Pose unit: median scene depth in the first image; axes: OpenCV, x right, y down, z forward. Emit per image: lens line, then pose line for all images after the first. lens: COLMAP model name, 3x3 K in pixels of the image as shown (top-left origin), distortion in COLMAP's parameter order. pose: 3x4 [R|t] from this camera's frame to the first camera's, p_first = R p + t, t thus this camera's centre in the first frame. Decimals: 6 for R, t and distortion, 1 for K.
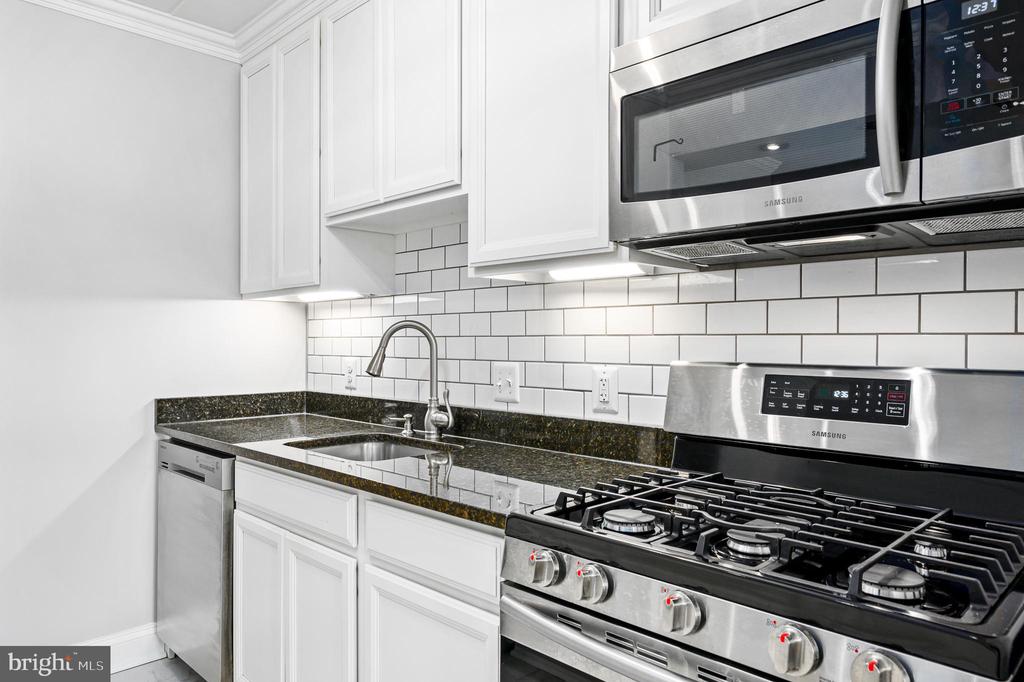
lens RADIAL K [[702.0, 0, 512.0], [0, 702.0, 341.0], [0, 0, 1]] dist [-0.030153, -0.003895]
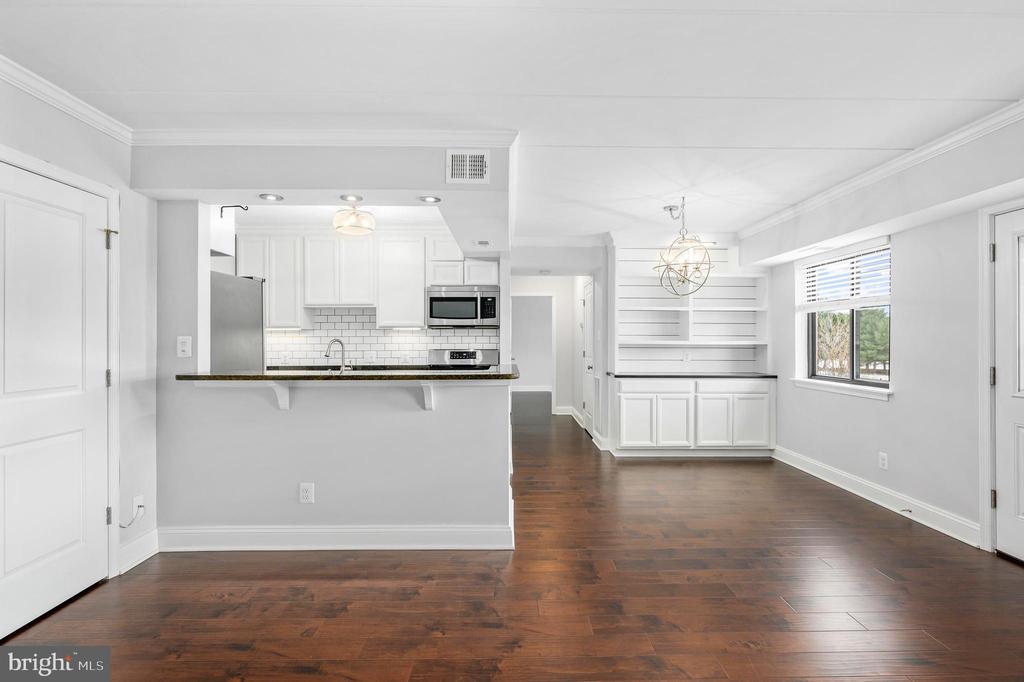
lens RADIAL K [[477.7, 0, 512.0], [0, 477.7, 341.0], [0, 0, 1]] dist [-0.001209, -0.000259]
pose [[0.686669, 0.000087, 0.726970, -1.886451], [0.003429, 0.999988, -0.003359, -0.015366], [-0.726962, 0.004799, 0.686661, -1.749554]]
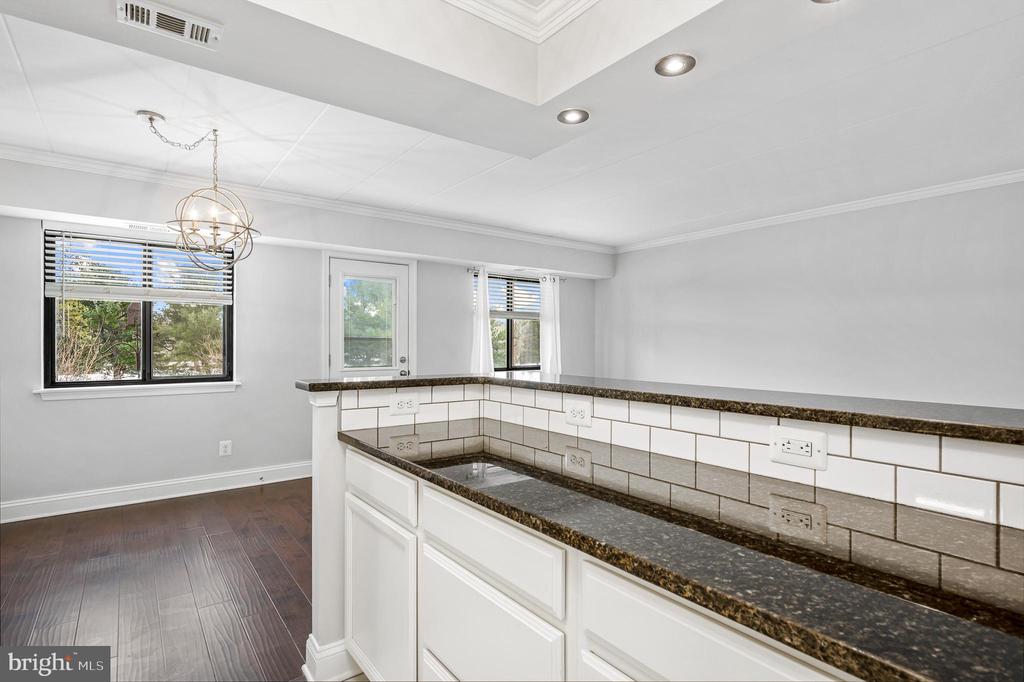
lens RADIAL K [[510.5, 0, 512.0], [0, 510.5, 341.0], [0, 0, 1]] dist [0.000119, 0.000442]
pose [[-0.992239, -0.006345, 0.124184, -0.700333], [-0.005002, 0.999926, 0.011123, -0.034491], [-0.124245, 0.010415, -0.992197, 1.187703]]
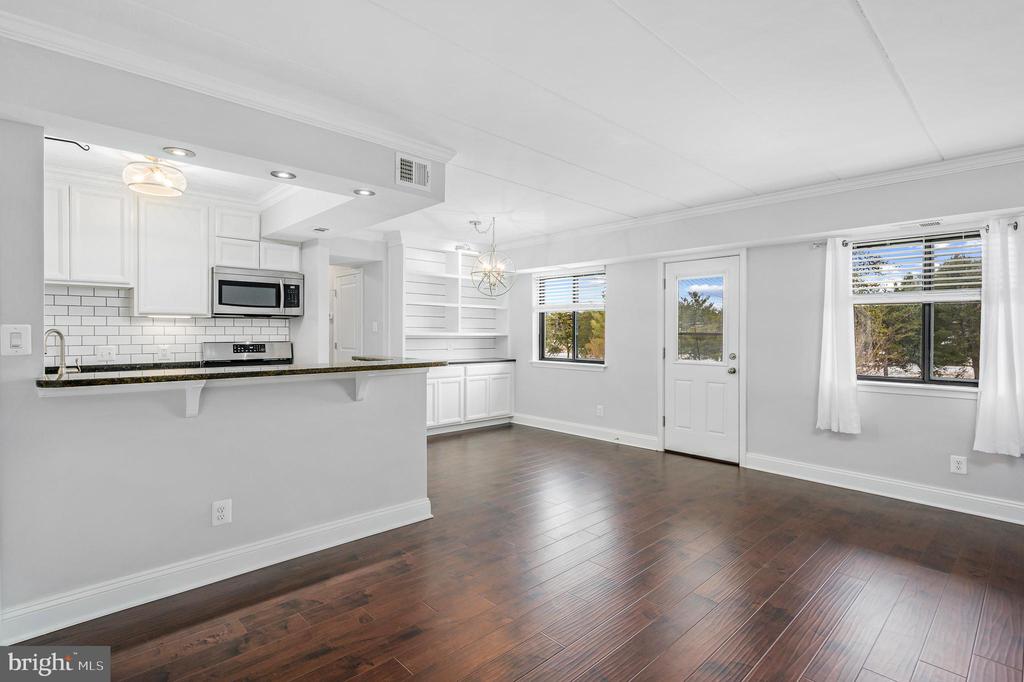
lens RADIAL K [[497.1, 0, 514.7], [0, 497.1, 336.4], [0, 0, 1]] dist [0.003819, 0.000198]
pose [[0.013853, -0.006590, 0.999882, -2.749589], [0.002347, 0.999976, 0.006558, -0.018236], [-0.999901, 0.002256, 0.013868, -0.819934]]
